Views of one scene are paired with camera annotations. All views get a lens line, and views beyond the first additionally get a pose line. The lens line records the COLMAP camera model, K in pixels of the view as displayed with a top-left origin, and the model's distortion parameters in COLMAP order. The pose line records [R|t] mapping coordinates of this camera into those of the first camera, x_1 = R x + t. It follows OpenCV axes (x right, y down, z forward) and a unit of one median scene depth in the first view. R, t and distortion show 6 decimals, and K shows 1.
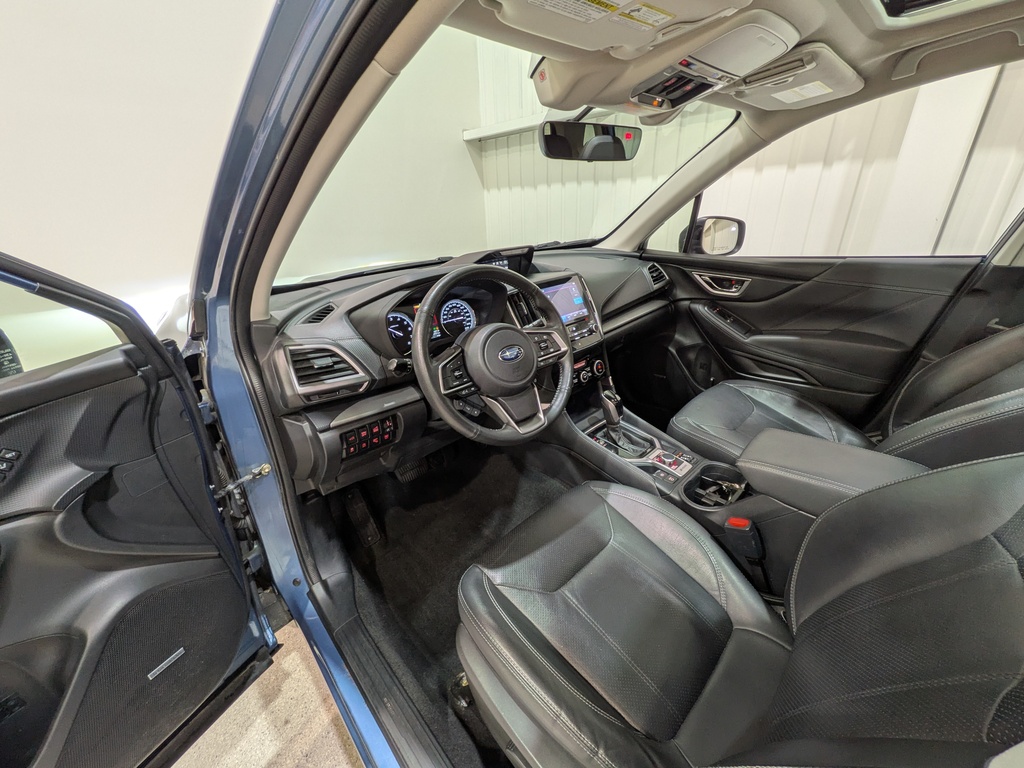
lens RADIAL K [[408.7, 0, 518.6], [0, 408.7, 380.1], [0, 0, 1]] dist [0.003442, 0.000066]
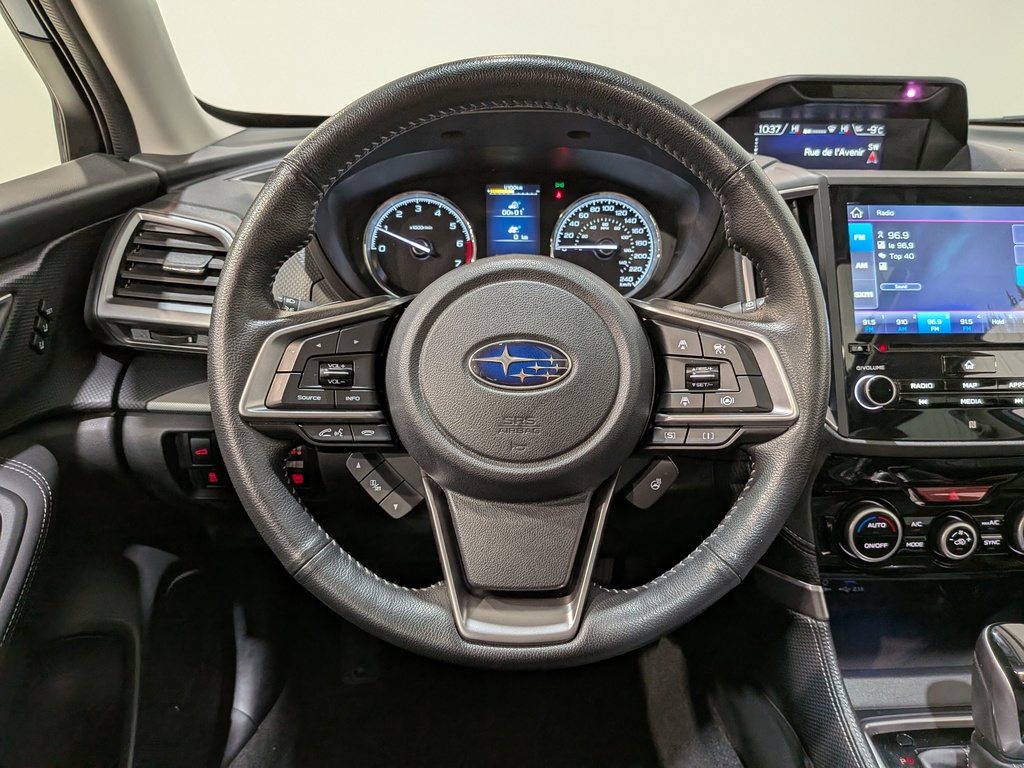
lens RADIAL K [[748.8, 0, 520.4], [0, 748.8, 398.7], [0, 0, 1]] dist [0.074417, -0.137831]
pose [[0.754685, 0.301989, -0.582455, 0.262995], [-0.294770, 0.949192, 0.110201, -0.087545], [0.586141, 0.088523, 0.805358, 0.507335]]
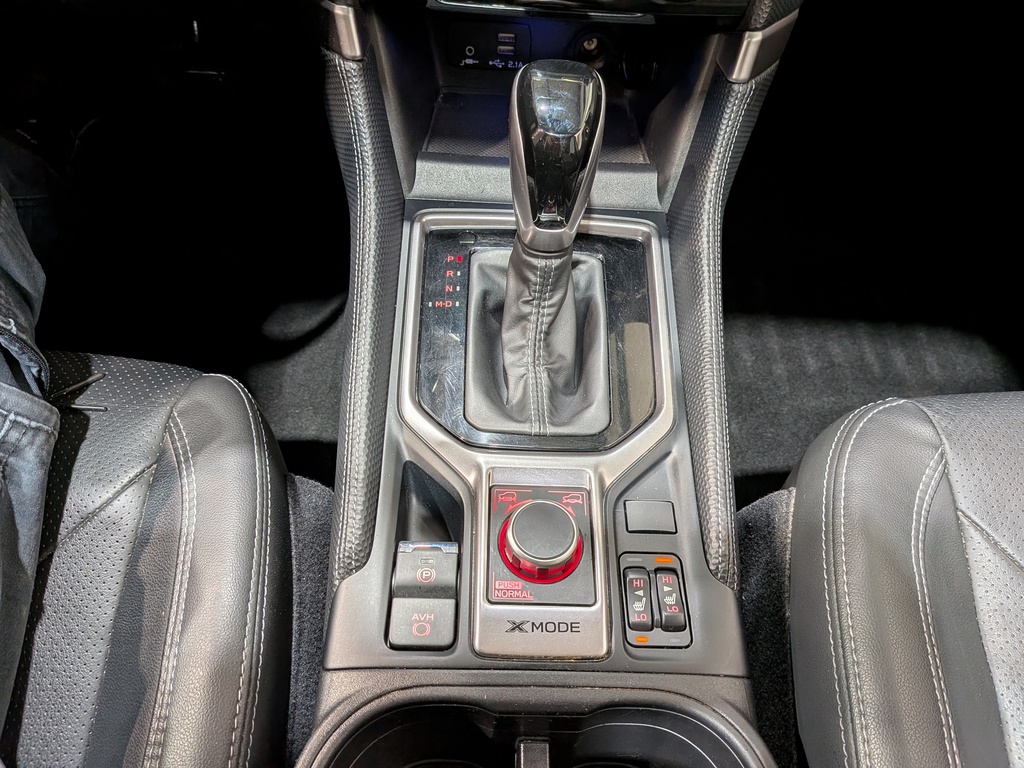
lens RADIAL K [[752.5, 0, 519.1], [0, 752.5, 398.3], [0, 0, 1]] dist [0.037707, -0.030555]
pose [[0.718182, 0.603004, -0.347277, 0.498273], [-0.356566, 0.747468, 0.560493, -0.052509], [0.597558, -0.278709, 0.751828, 0.860389]]
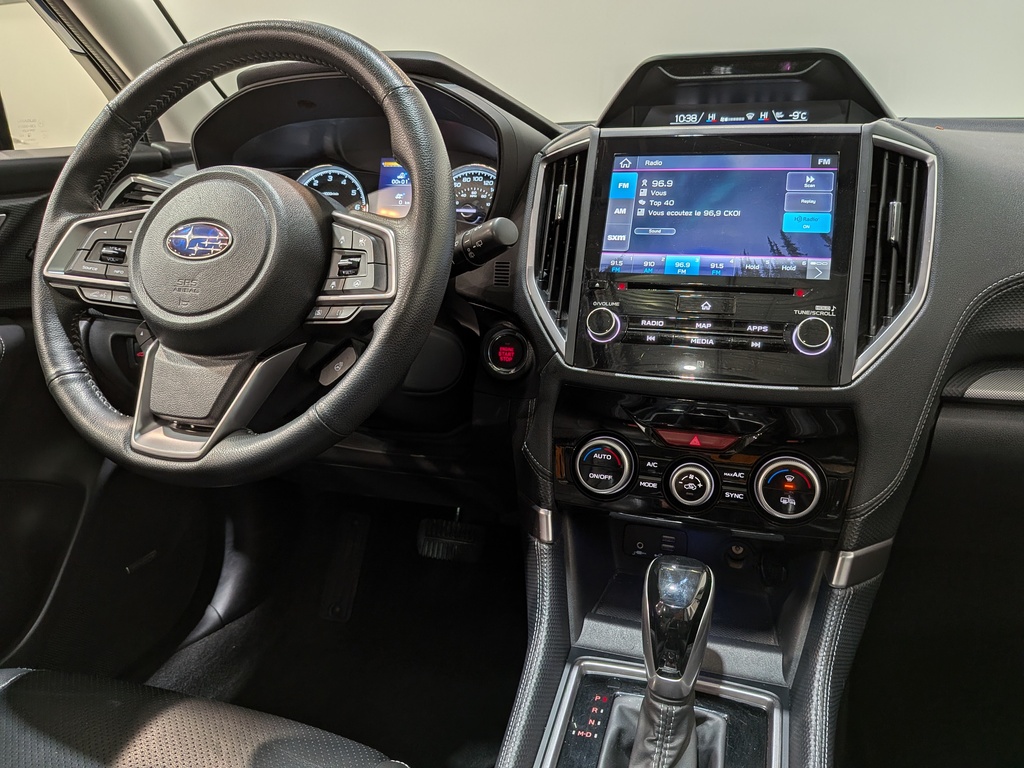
lens RADIAL K [[748.8, 0, 508.3], [0, 748.8, 395.0], [0, 0, 1]] dist [0.074417, -0.137831]
pose [[0.476108, 0.301502, -0.826085, 0.639677], [-0.357604, 0.924590, 0.131351, -0.110497], [0.803393, 0.232874, 0.548023, 0.778837]]
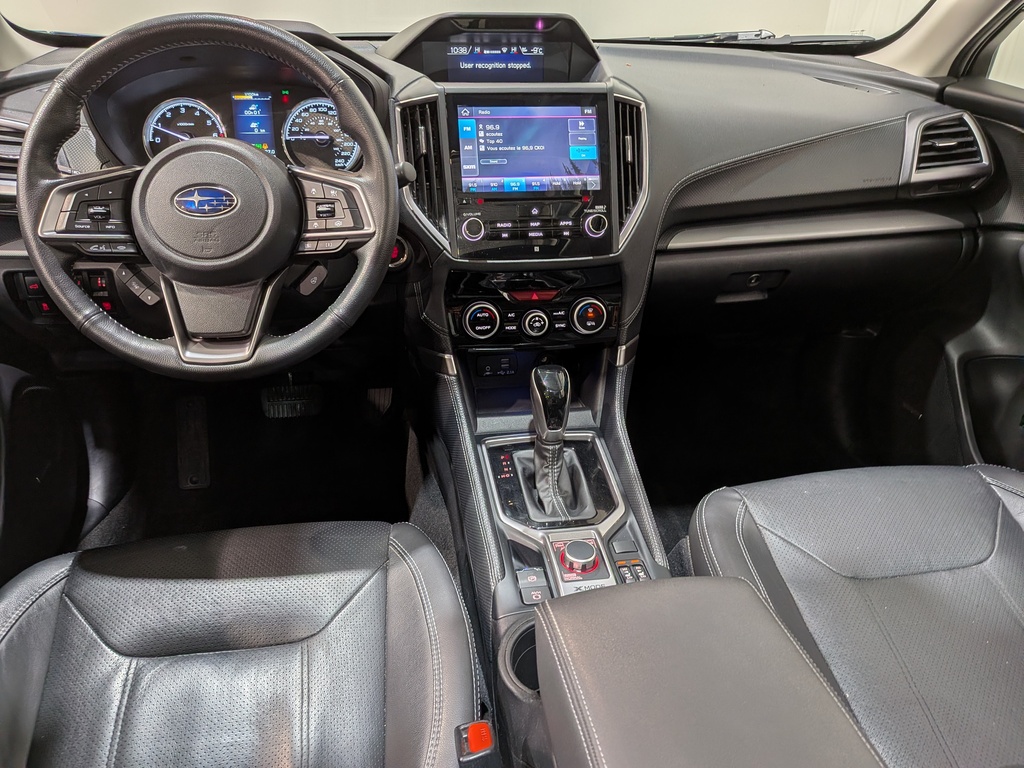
lens RADIAL K [[748.8, 0, 507.0], [0, 748.8, 391.3], [0, 0, 1]] dist [0.074417, -0.137831]
pose [[0.822380, 0.326571, -0.465878, 0.694012], [-0.274014, 0.944975, 0.178711, -0.097349], [0.498605, -0.019312, 0.866614, 0.336755]]
